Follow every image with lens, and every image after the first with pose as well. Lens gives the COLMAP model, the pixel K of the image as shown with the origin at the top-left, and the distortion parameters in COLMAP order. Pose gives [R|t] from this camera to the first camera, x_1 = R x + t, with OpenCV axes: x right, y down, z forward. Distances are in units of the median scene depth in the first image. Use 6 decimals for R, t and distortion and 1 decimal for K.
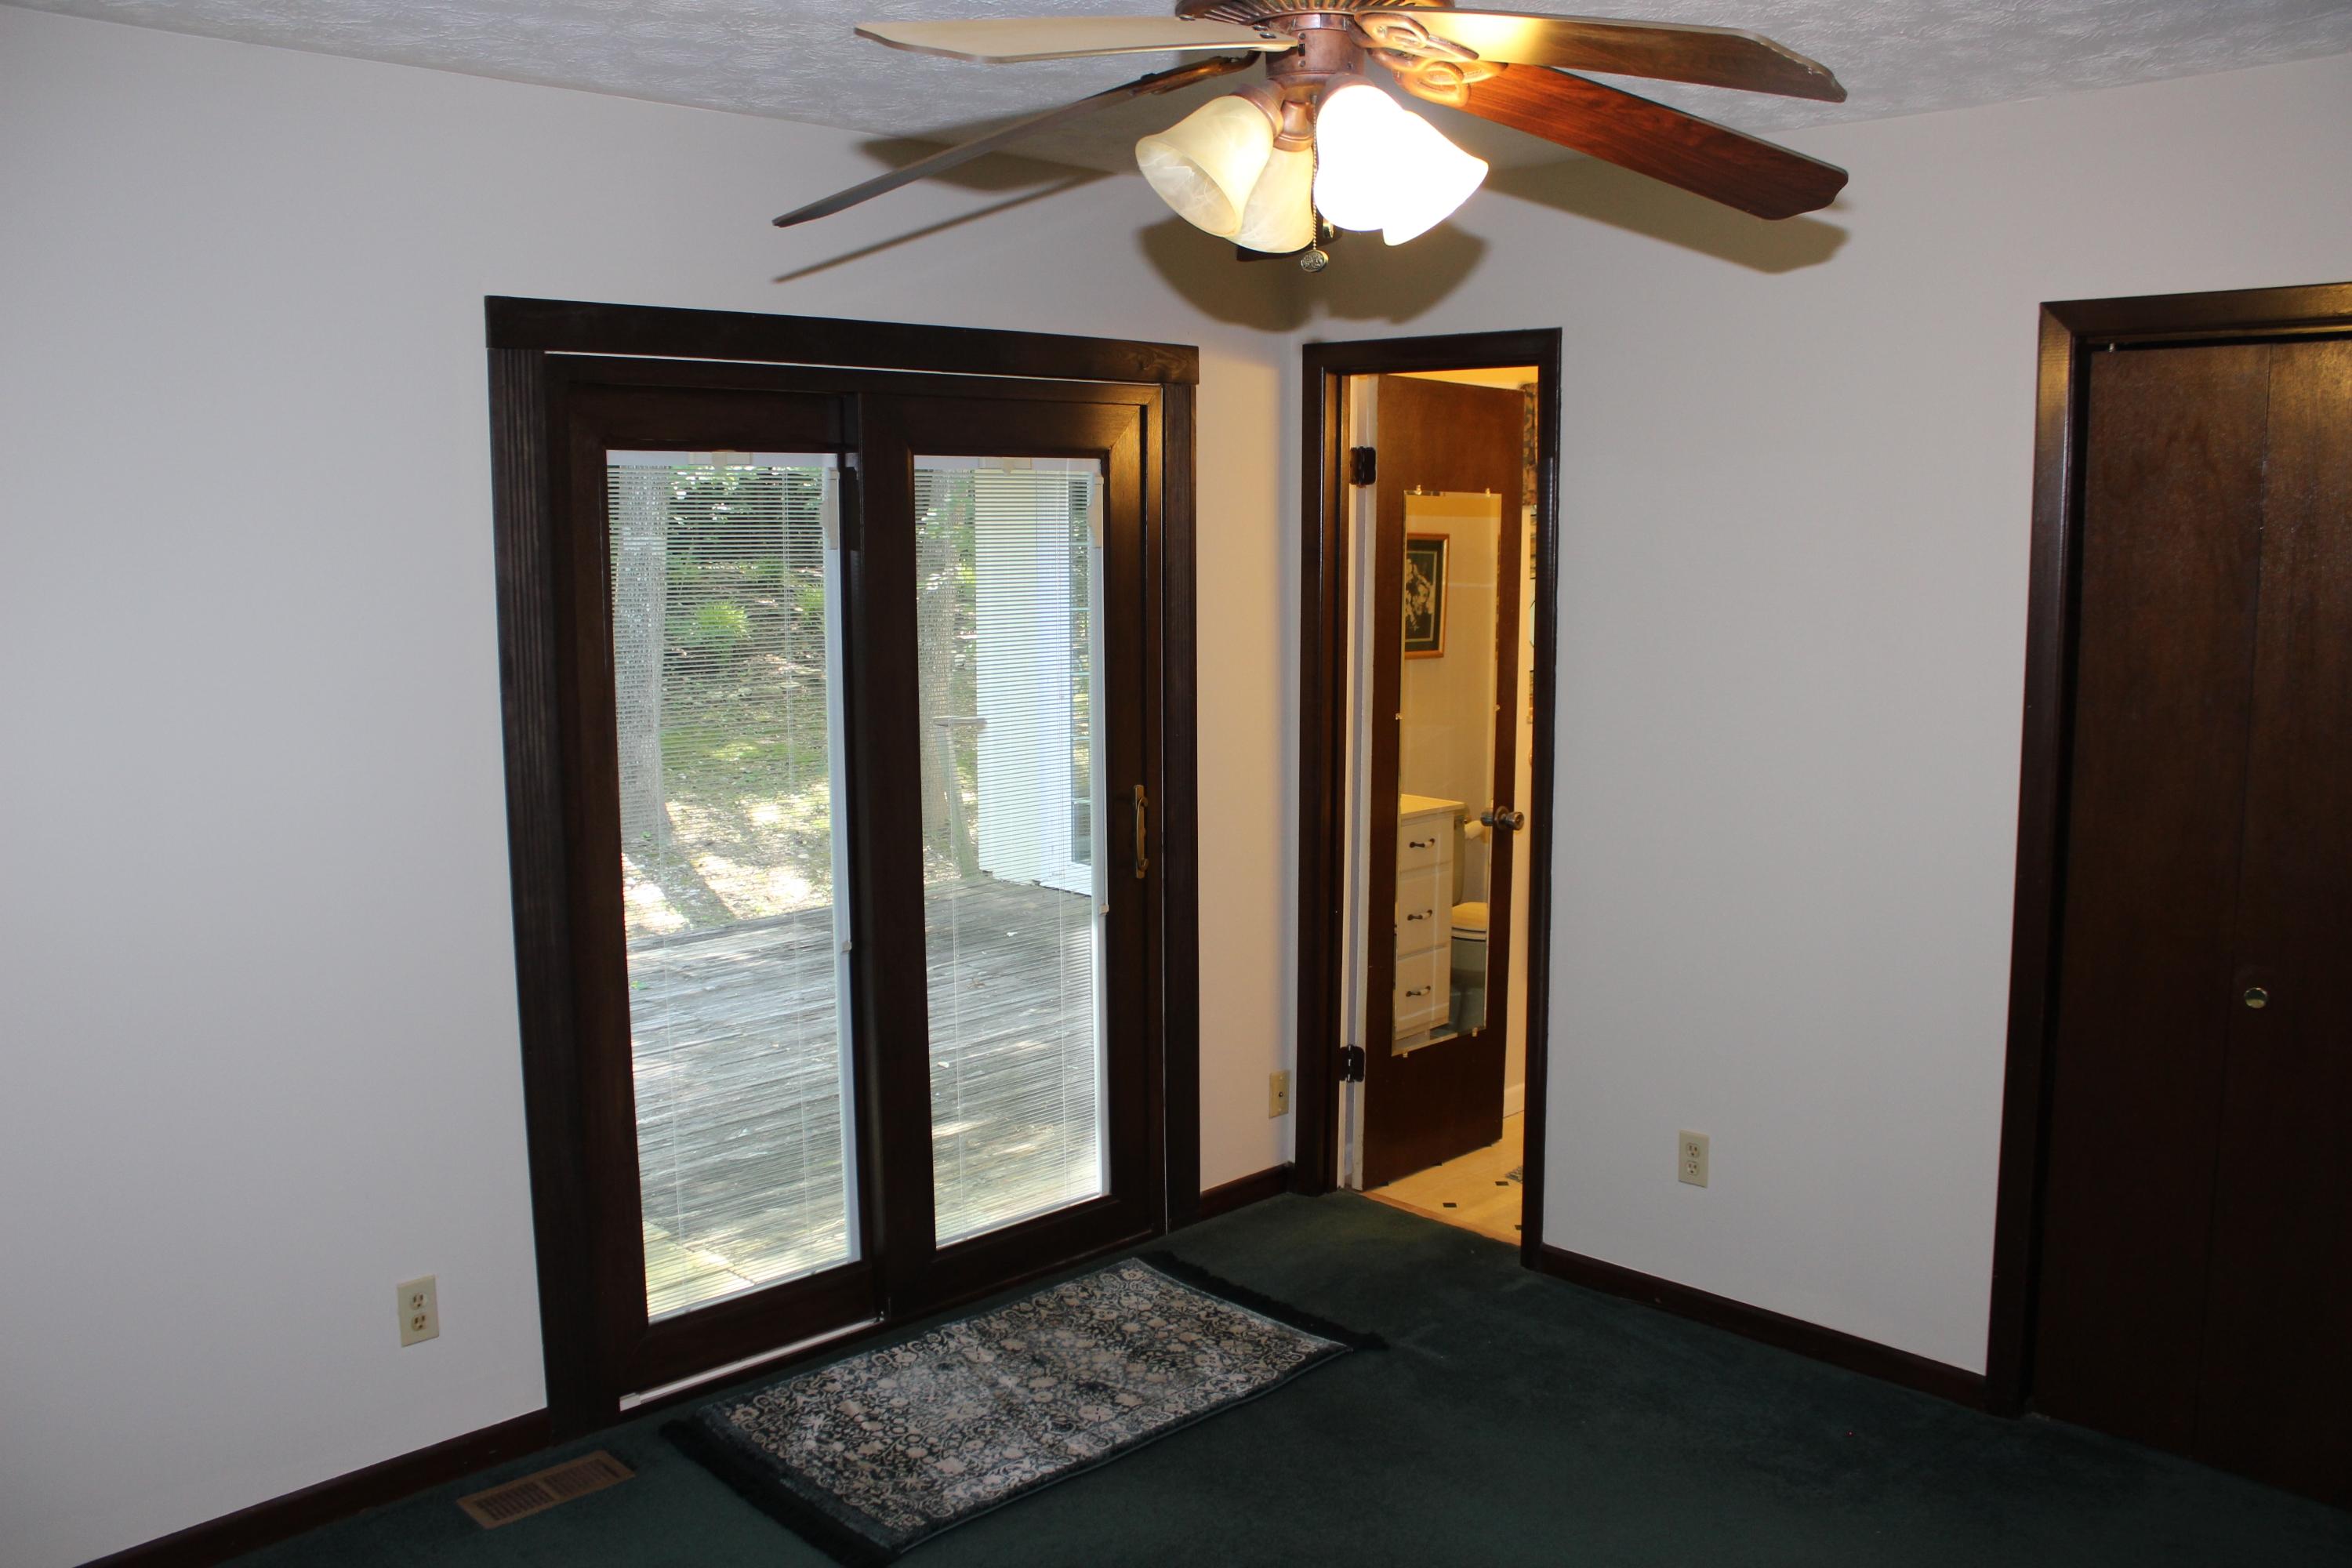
lens RADIAL K [[1955.2, 0, 1176.0], [0, 1955.2, 784.0], [0, 0, 1]] dist [-0.147632, 0.124572]
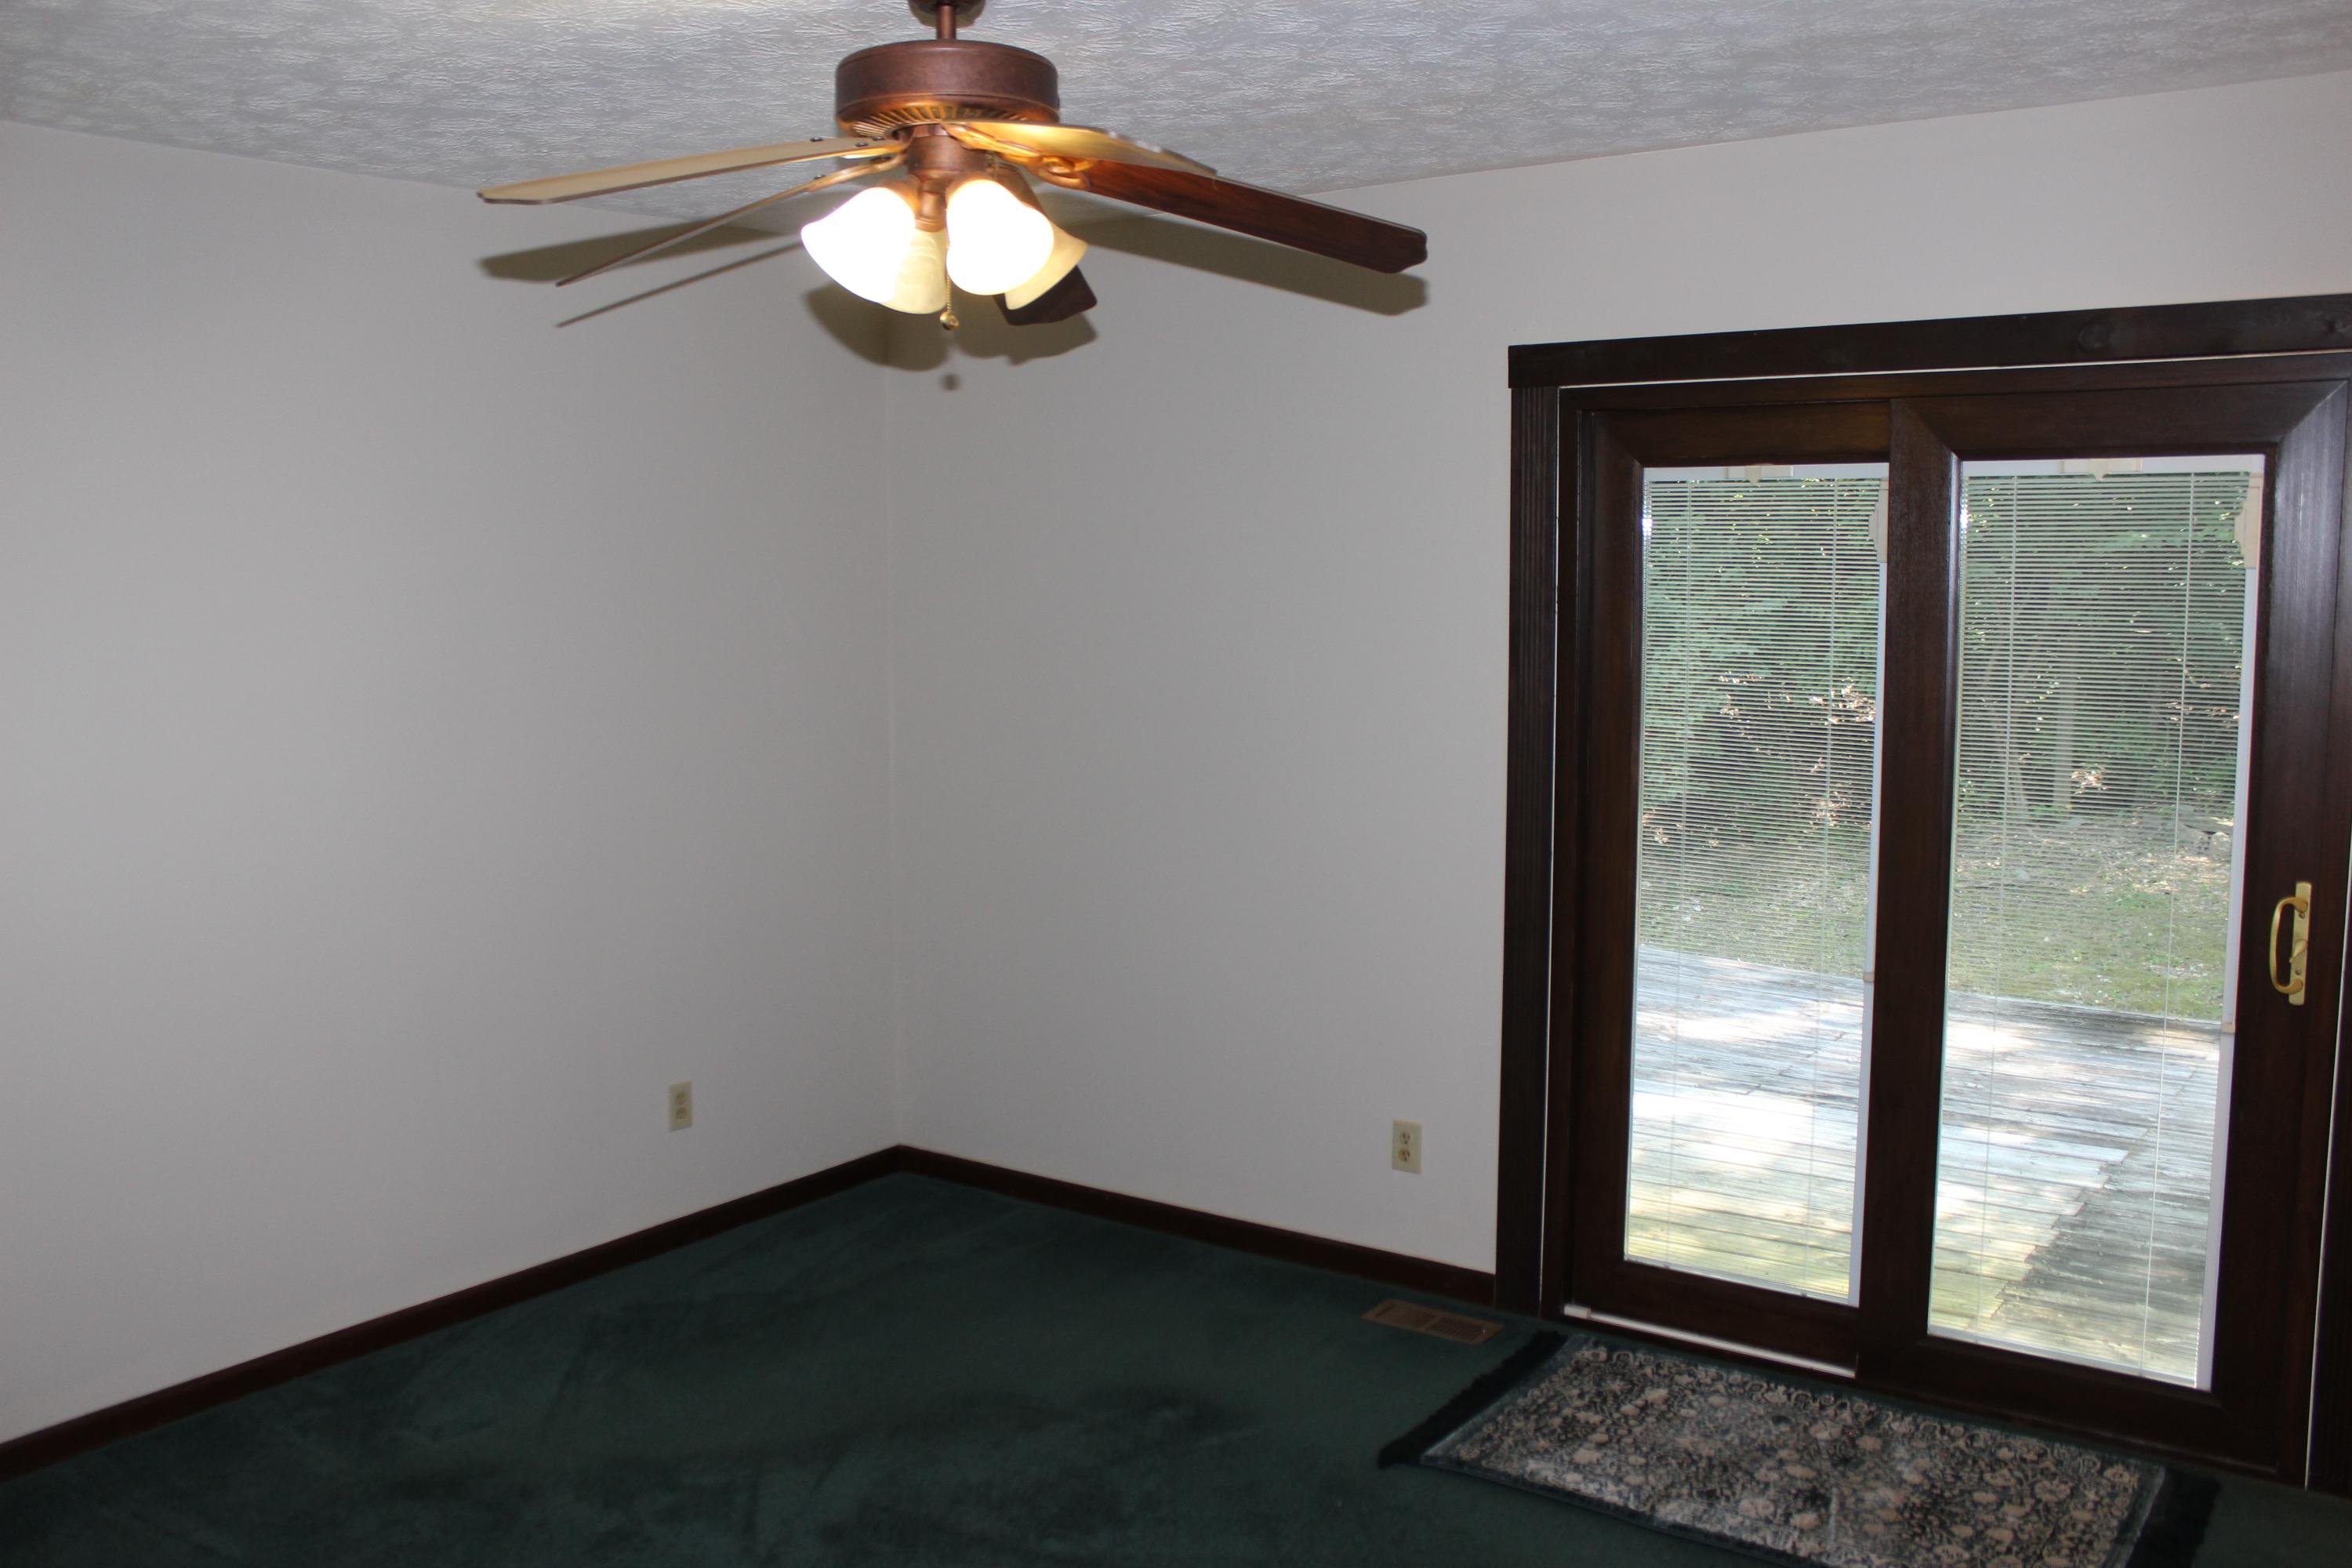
lens RADIAL K [[1955.2, 0, 1176.0], [0, 1955.2, 784.0], [0, 0, 1]] dist [-0.147632, 0.124572]
pose [[0.171735, 0.117450, -0.978117, 0.760749], [-0.124514, 0.987493, 0.096715, -0.065382], [0.977243, 0.105180, 0.184211, 0.535908]]
